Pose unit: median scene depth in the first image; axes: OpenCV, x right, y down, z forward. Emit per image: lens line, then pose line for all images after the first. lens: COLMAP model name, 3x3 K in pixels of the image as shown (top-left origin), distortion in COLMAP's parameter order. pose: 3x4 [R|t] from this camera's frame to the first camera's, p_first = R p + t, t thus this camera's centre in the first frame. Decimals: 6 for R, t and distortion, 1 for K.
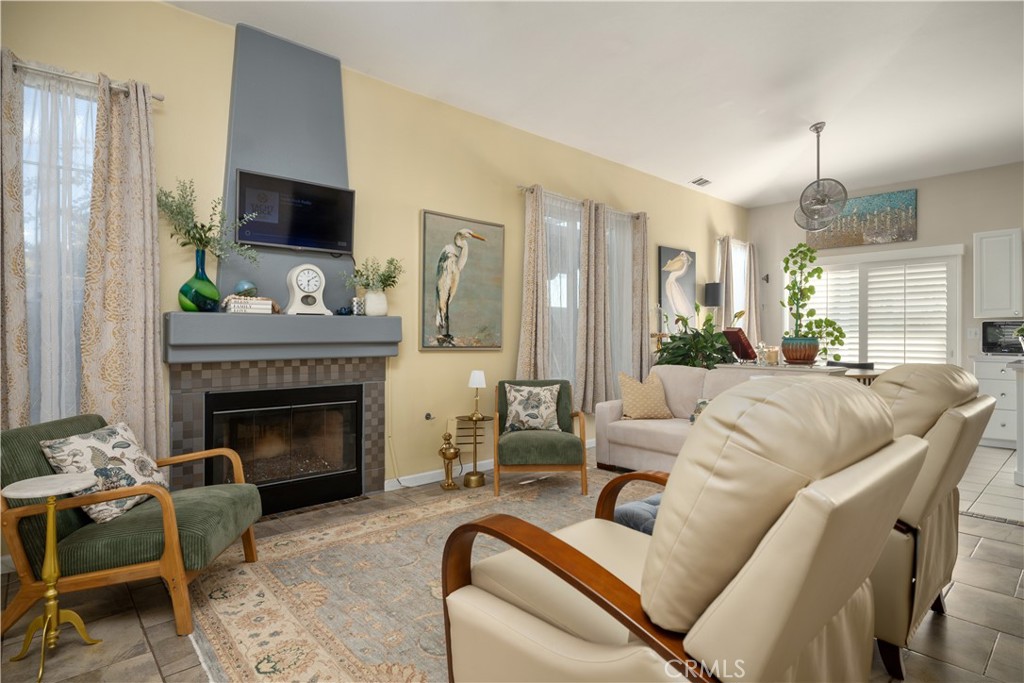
lens RADIAL K [[545.5, 0, 512.0], [0, 545.5, 341.5], [0, 0, 1]] dist [0.000905, 0.000030]
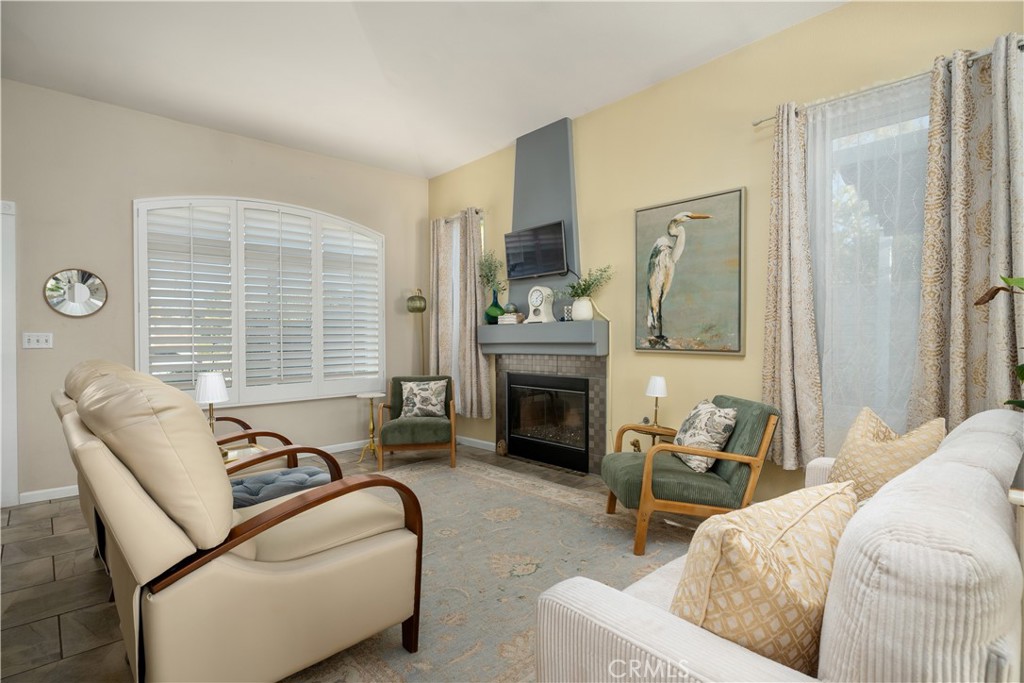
lens RADIAL K [[500.7, 0, 512.0], [0, 500.7, 341.5], [0, 0, 1]] dist [0.000604, -0.000159]
pose [[0.017784, 0.003717, -0.999835, 0.729319], [-0.004900, 0.999981, 0.003631, -0.004767], [0.999830, 0.004835, 0.017801, 0.746669]]
